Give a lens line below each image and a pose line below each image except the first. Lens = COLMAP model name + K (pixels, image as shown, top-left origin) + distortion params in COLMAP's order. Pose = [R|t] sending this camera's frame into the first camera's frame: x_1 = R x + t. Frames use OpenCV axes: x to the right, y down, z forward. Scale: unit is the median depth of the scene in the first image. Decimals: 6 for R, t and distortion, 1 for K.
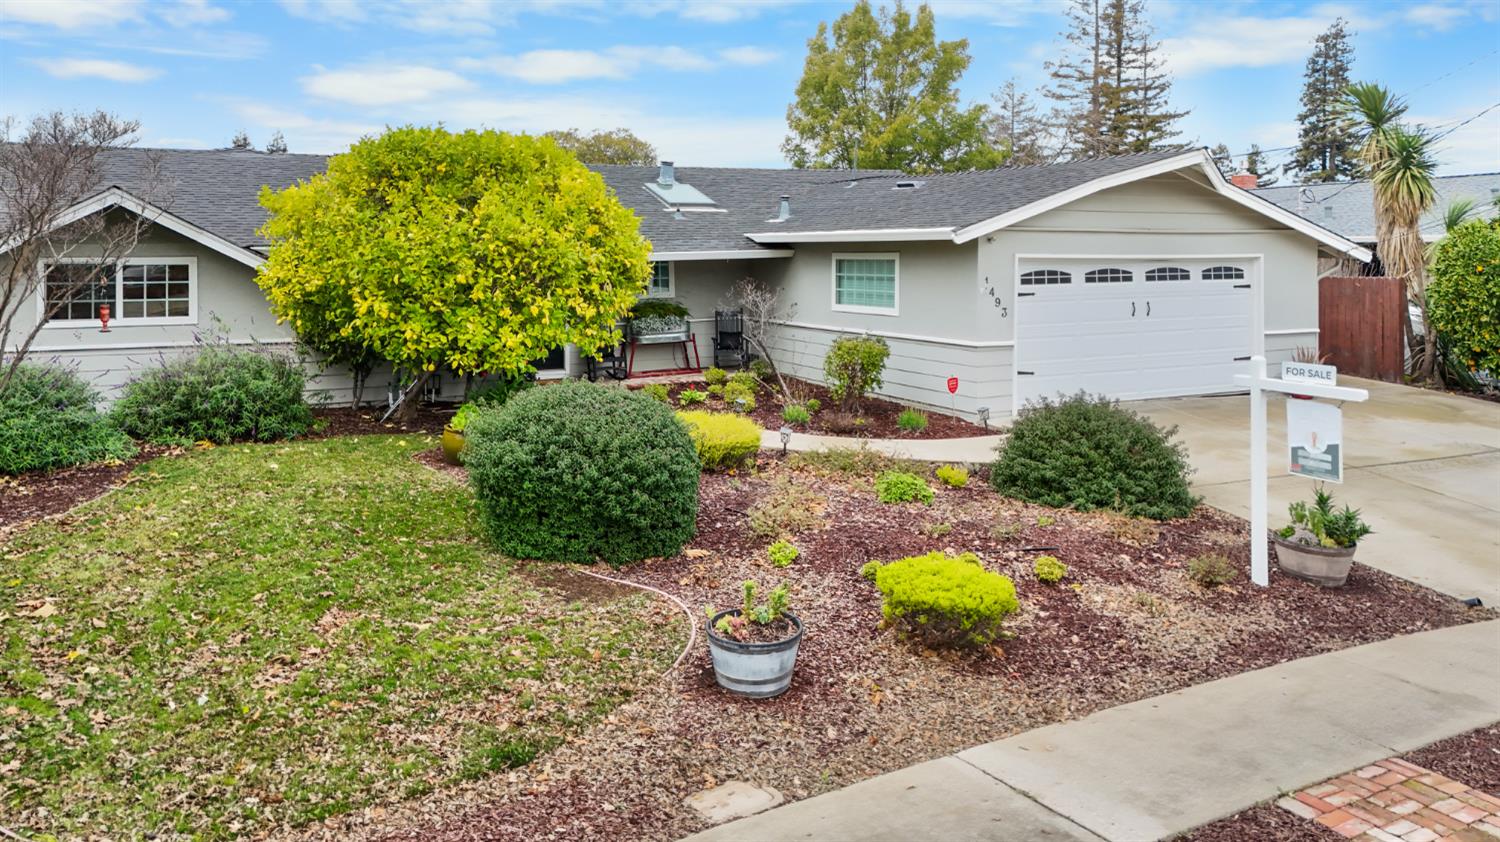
lens RADIAL K [[1137.3, 0, 779.8], [0, 1137.3, 397.8], [0, 0, 1]] dist [0.078484, -0.083003]
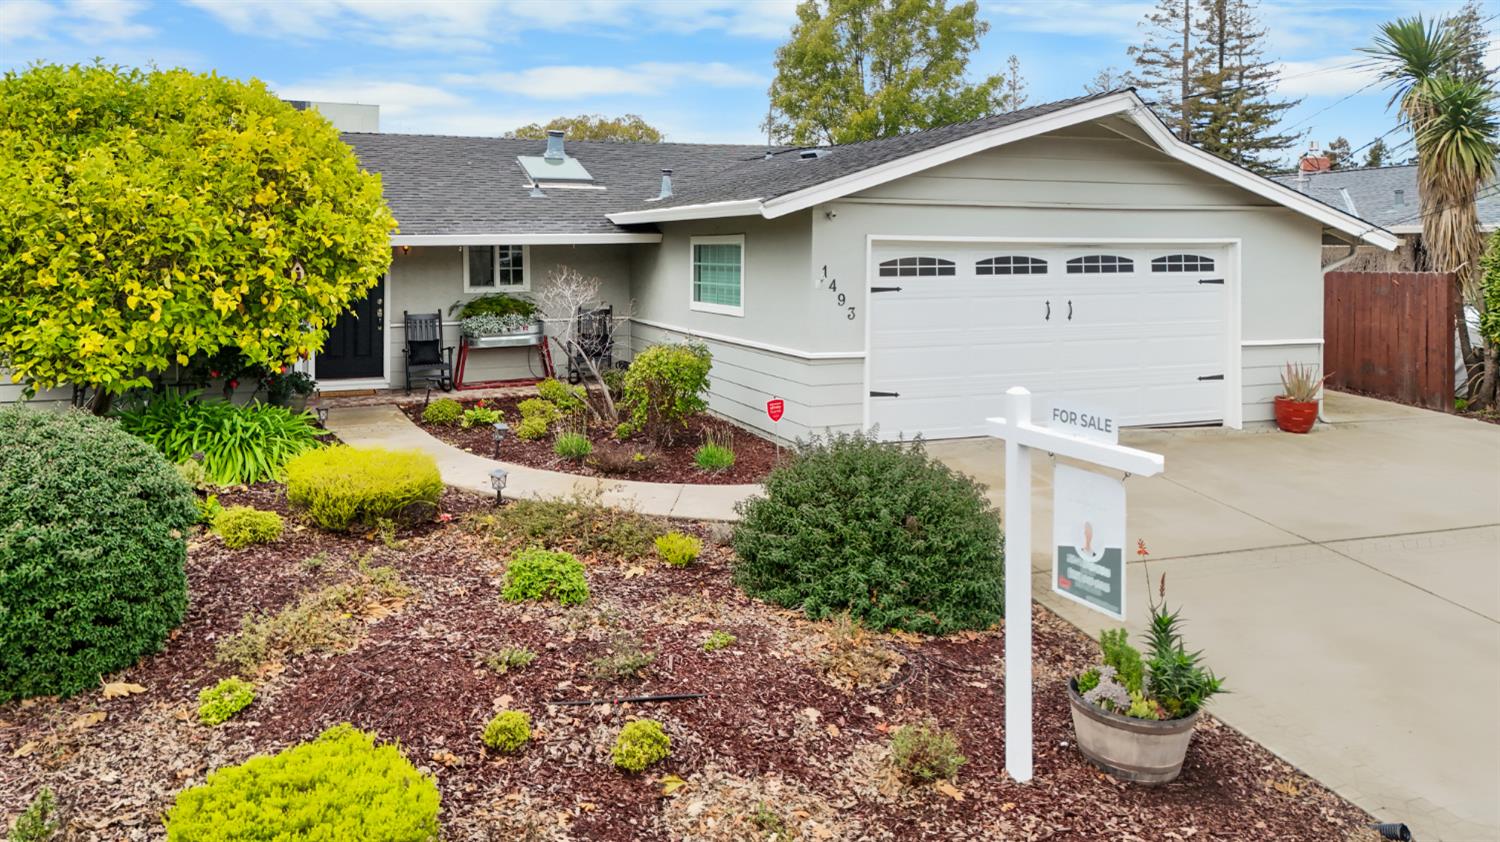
lens RADIAL K [[1137.3, 0, 775.4], [0, 1137.3, 389.0], [0, 0, 1]] dist [0.078484, -0.083003]
pose [[0.995019, 0.015018, -0.098551, 0.200880], [-0.015938, 0.999836, -0.008555, -0.016232], [0.098406, 0.010083, 0.995095, 0.232681]]
